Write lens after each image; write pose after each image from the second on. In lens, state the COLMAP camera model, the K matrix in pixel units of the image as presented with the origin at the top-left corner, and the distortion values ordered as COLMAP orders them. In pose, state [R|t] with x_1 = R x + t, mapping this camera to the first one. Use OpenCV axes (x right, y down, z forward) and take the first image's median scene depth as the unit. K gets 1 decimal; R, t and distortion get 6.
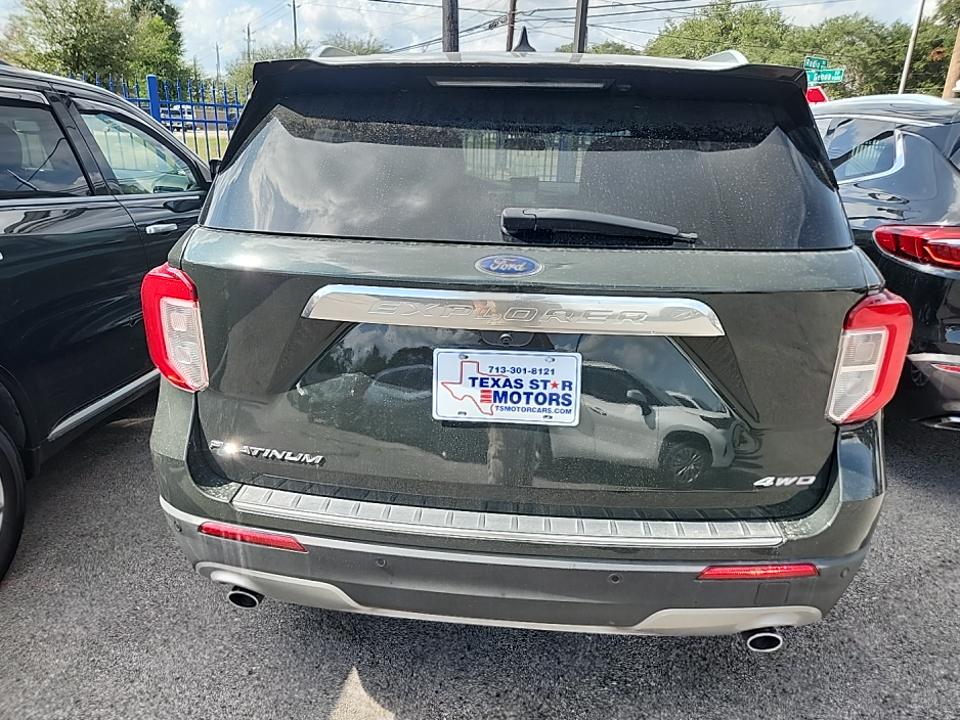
lens RADIAL K [[618.5, 0, 487.9], [0, 618.5, 361.6], [0, 0, 1]] dist [0.062169, -0.058101]
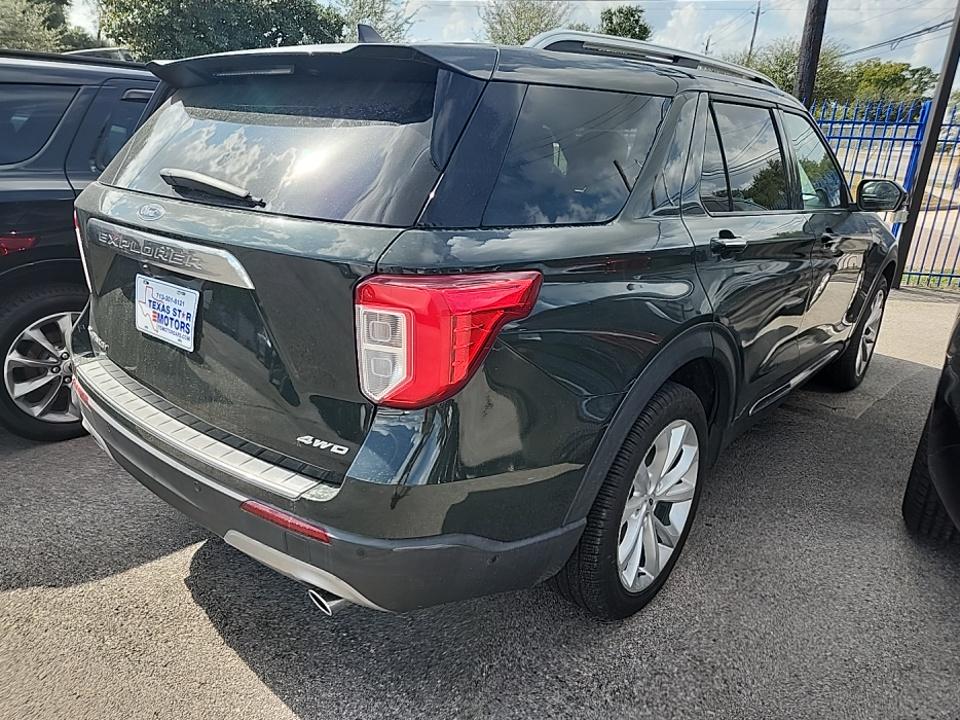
lens RADIAL K [[632.5, 0, 480.0], [0, 632.5, 360.0], [0, 0, 1]] dist [0.033744, -0.063014]
pose [[0.830721, 0.187165, -0.524282, 1.253648], [-0.199094, 0.979385, 0.034171, -0.033953], [0.519869, 0.075994, 0.850859, 0.241612]]
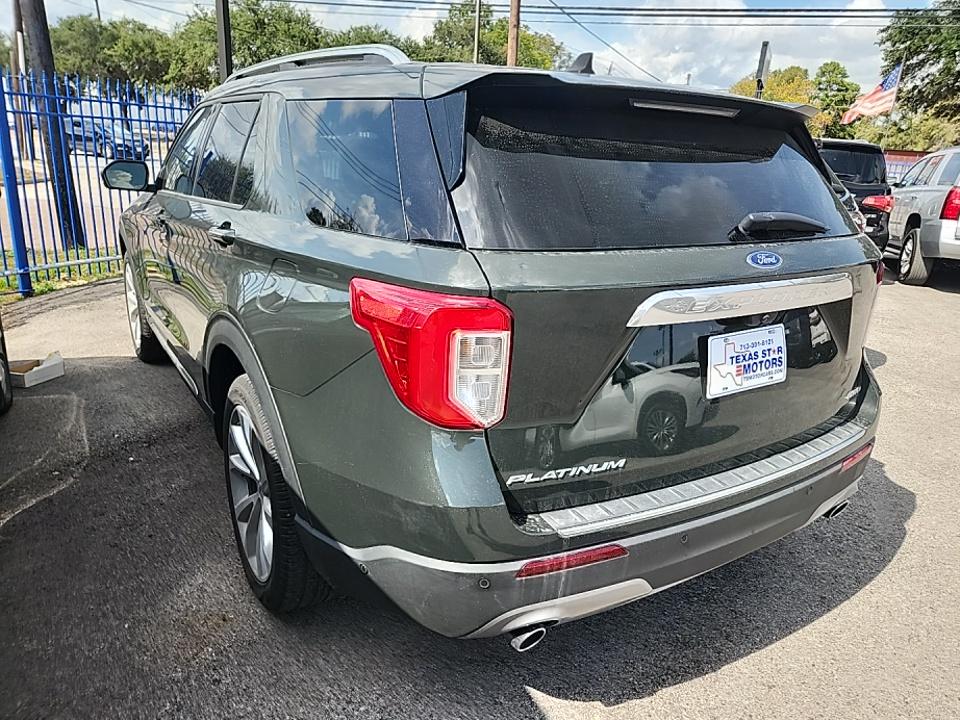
lens RADIAL K [[631.8, 0, 496.2], [0, 631.8, 358.2], [0, 0, 1]] dist [0.061439, -0.056121]
pose [[0.800531, -0.168278, 0.575180, -1.081220], [0.171658, 0.983939, 0.048954, -0.108017], [-0.574181, 0.059546, 0.816560, 0.262314]]
